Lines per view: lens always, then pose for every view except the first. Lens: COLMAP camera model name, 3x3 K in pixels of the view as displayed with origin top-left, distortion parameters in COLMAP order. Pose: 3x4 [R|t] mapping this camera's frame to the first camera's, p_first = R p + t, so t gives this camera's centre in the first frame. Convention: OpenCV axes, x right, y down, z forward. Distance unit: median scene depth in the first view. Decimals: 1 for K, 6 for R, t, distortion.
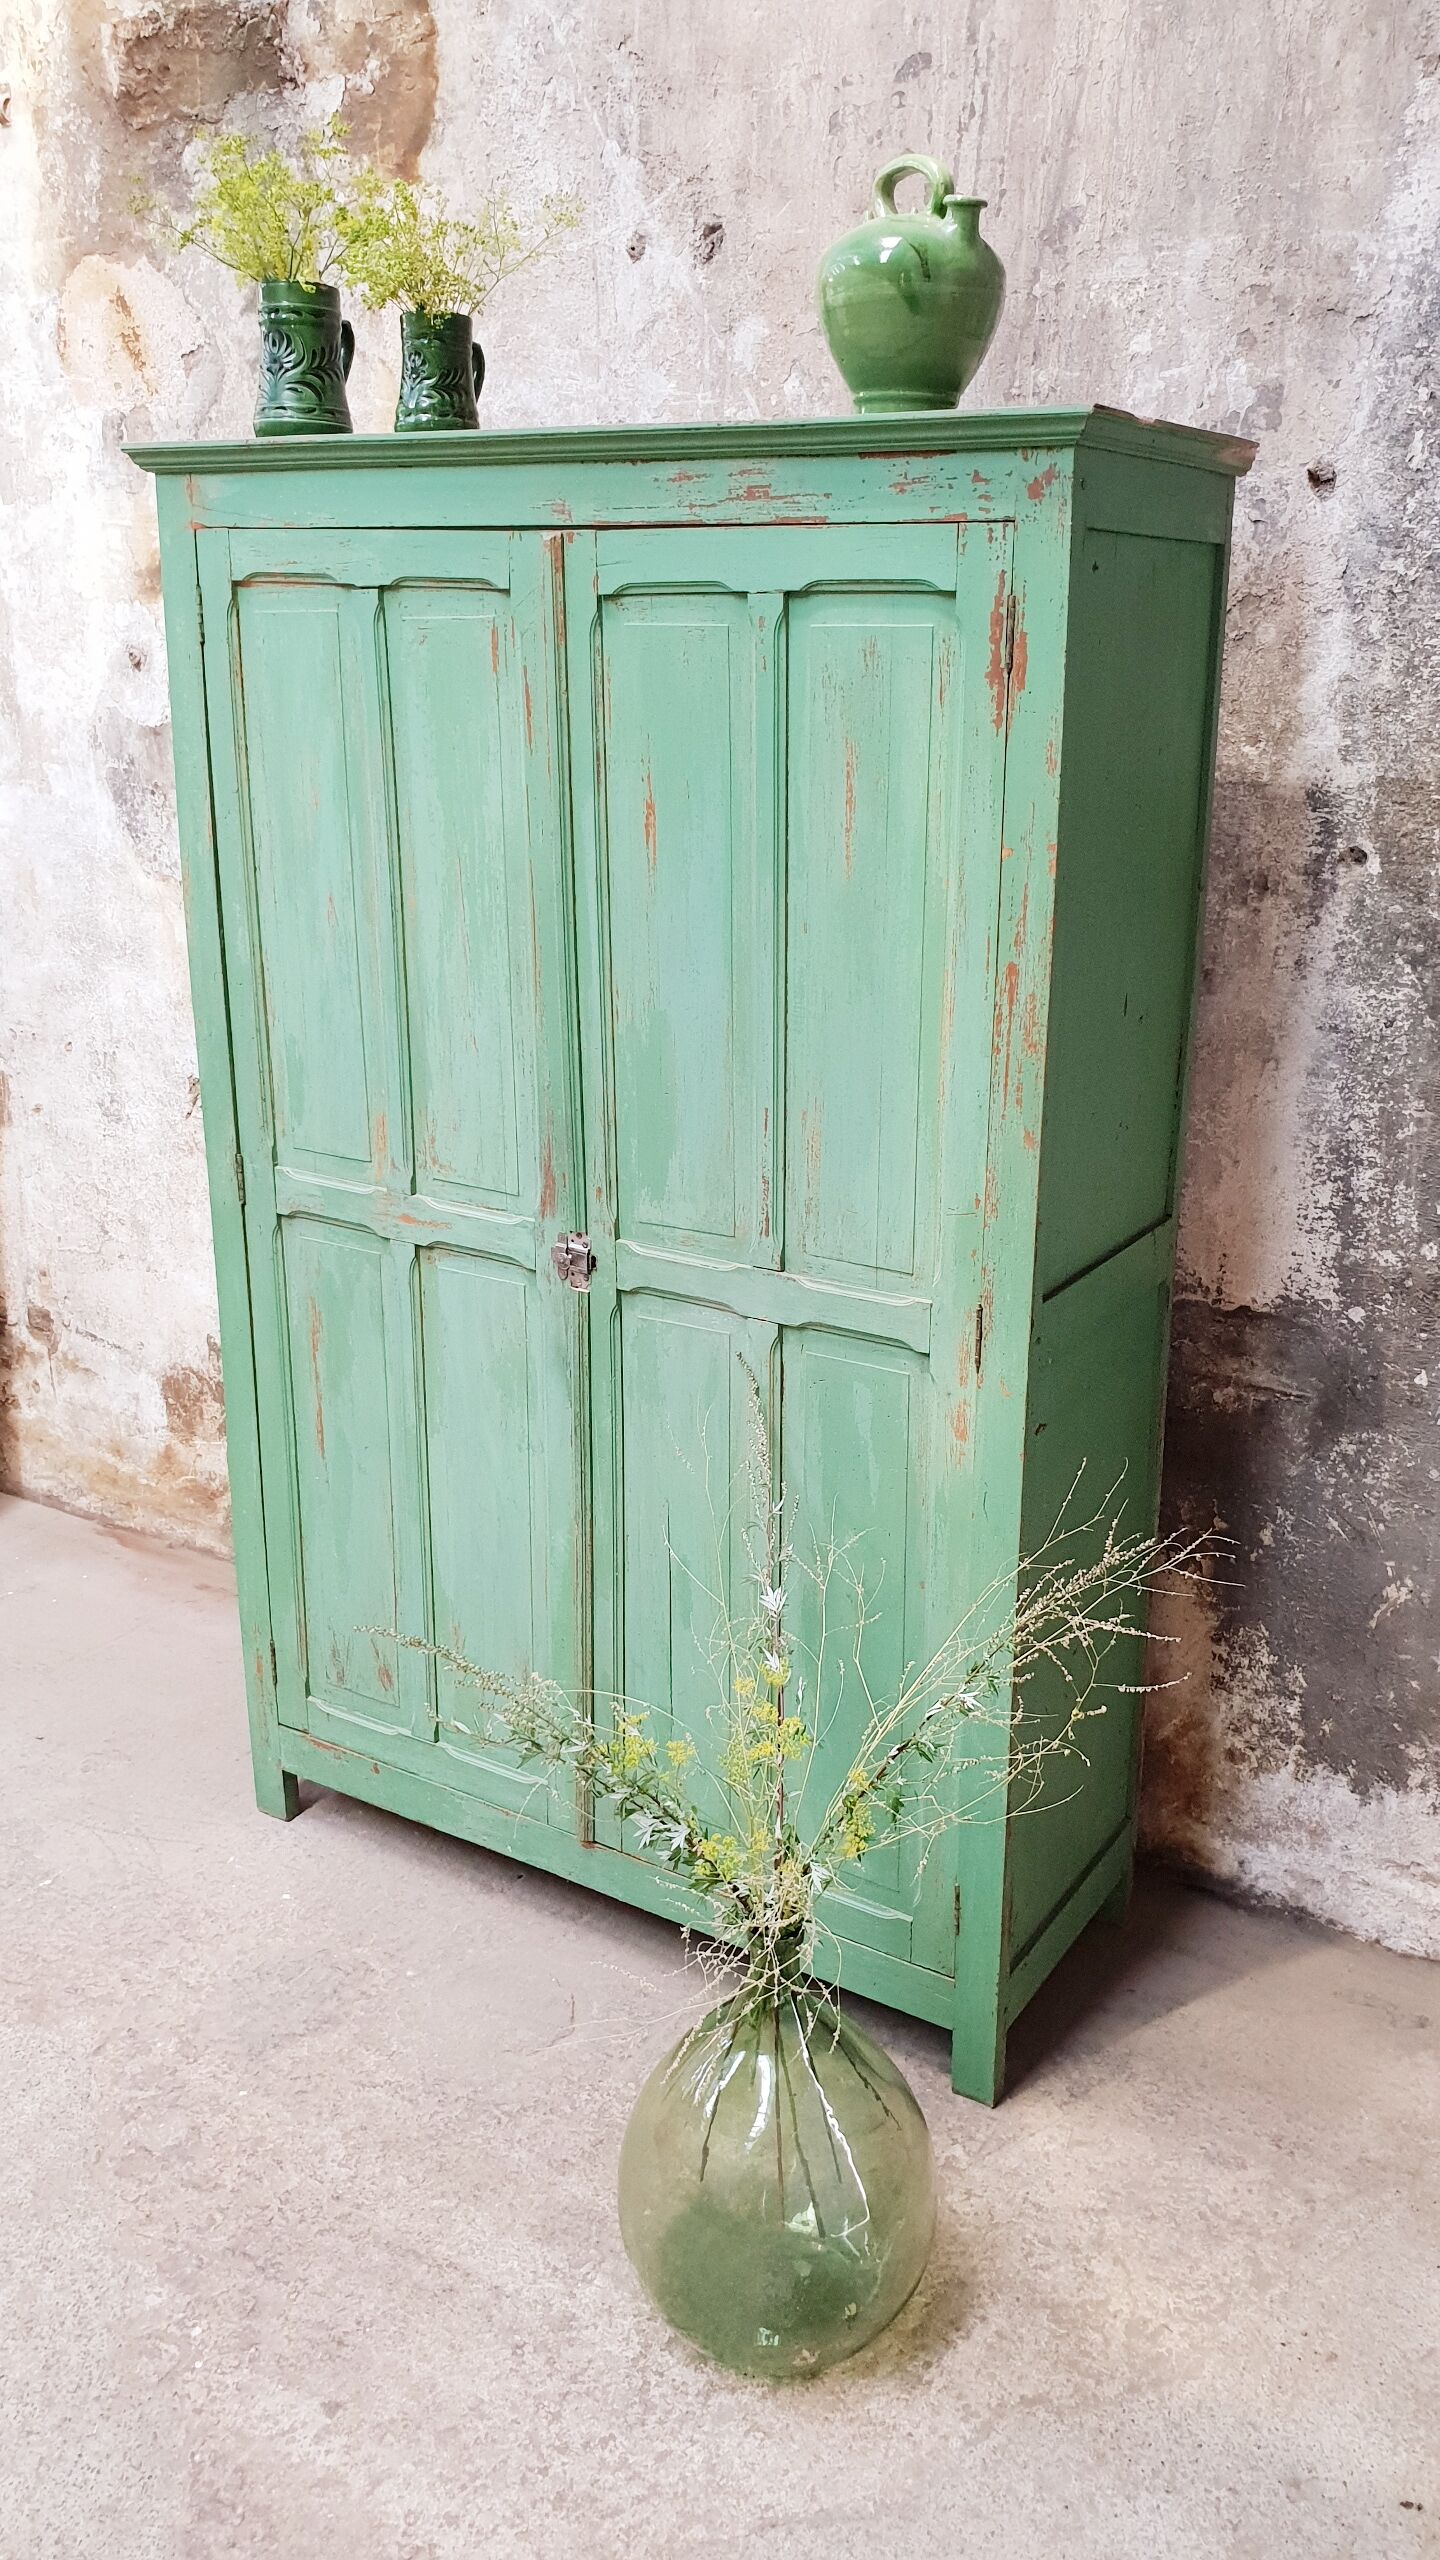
lens RADIAL K [[2010.1, 0, 753.3], [0, 2010.1, 1288.6], [0, 0, 1]] dist [0.003227, 0.013083]
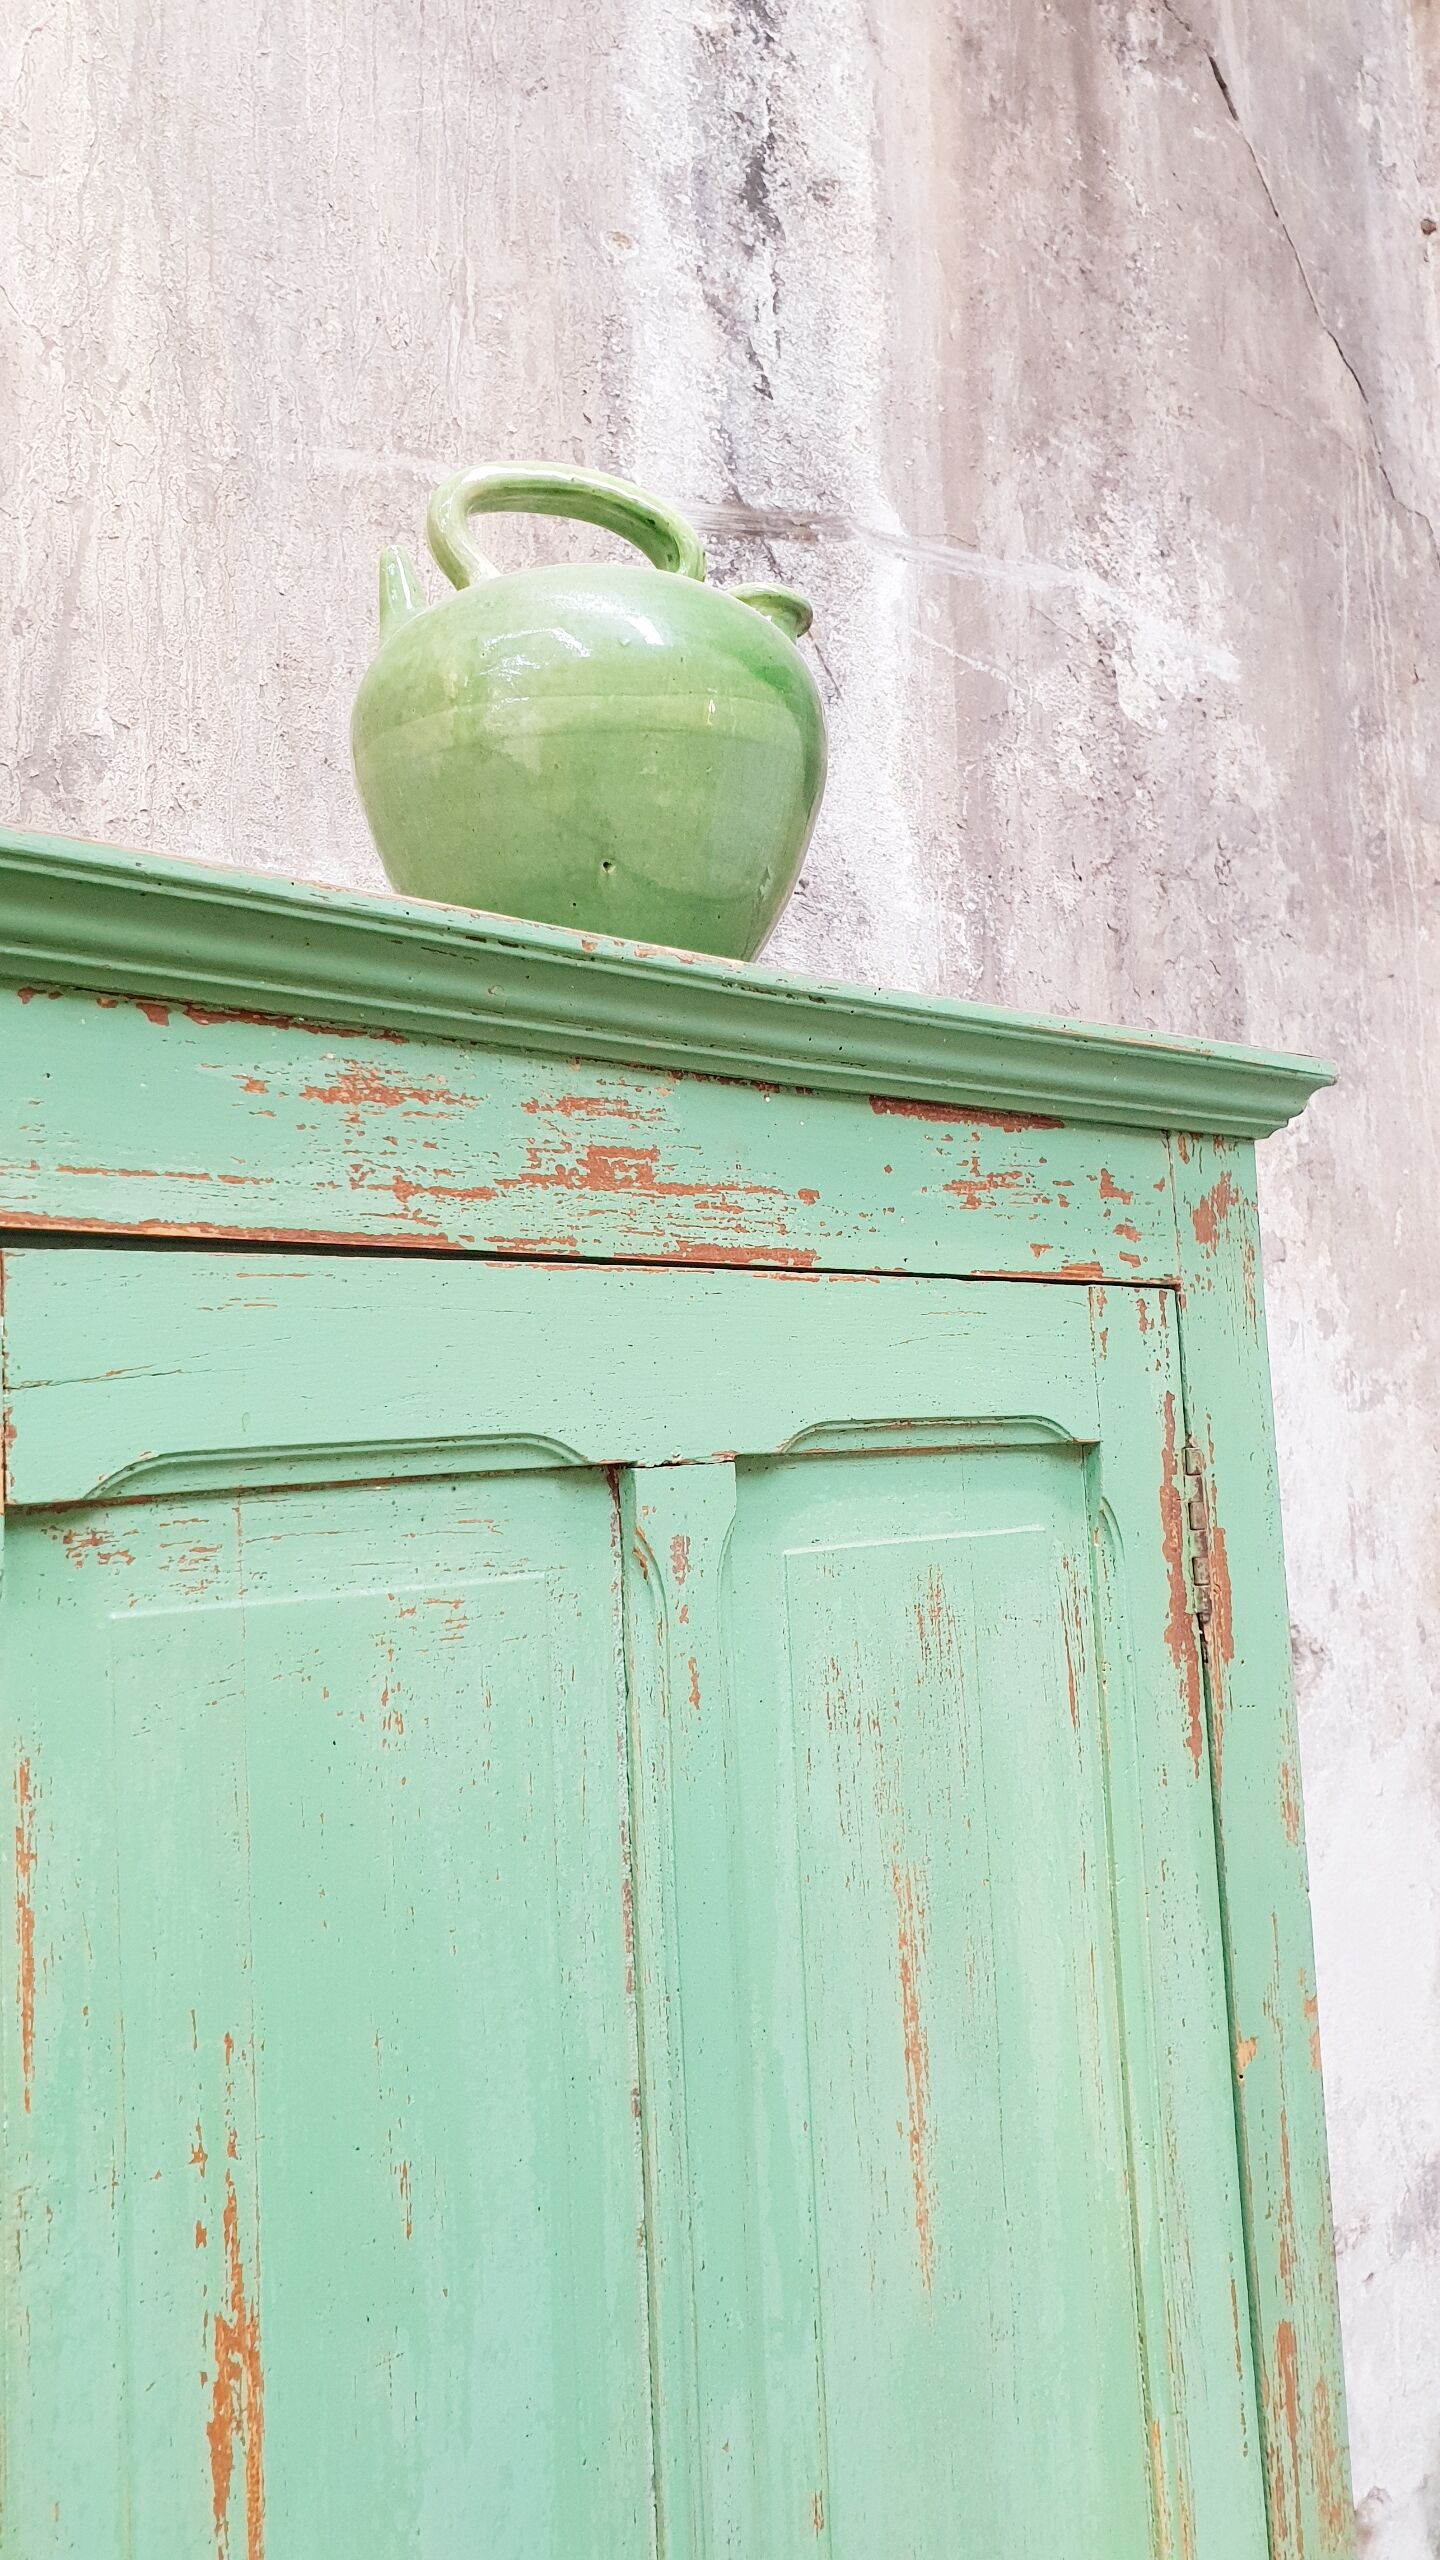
lens RADIAL K [[2010.1, 0, 764.8], [0, 2010.1, 1266.7], [0, 0, 1]] dist [0.003227, 0.013083]
pose [[0.286931, 0.072525, 0.955202, -0.240305], [0.350528, 0.920029, -0.175149, -0.263176], [-0.891516, 0.385081, 0.238563, 0.753279]]
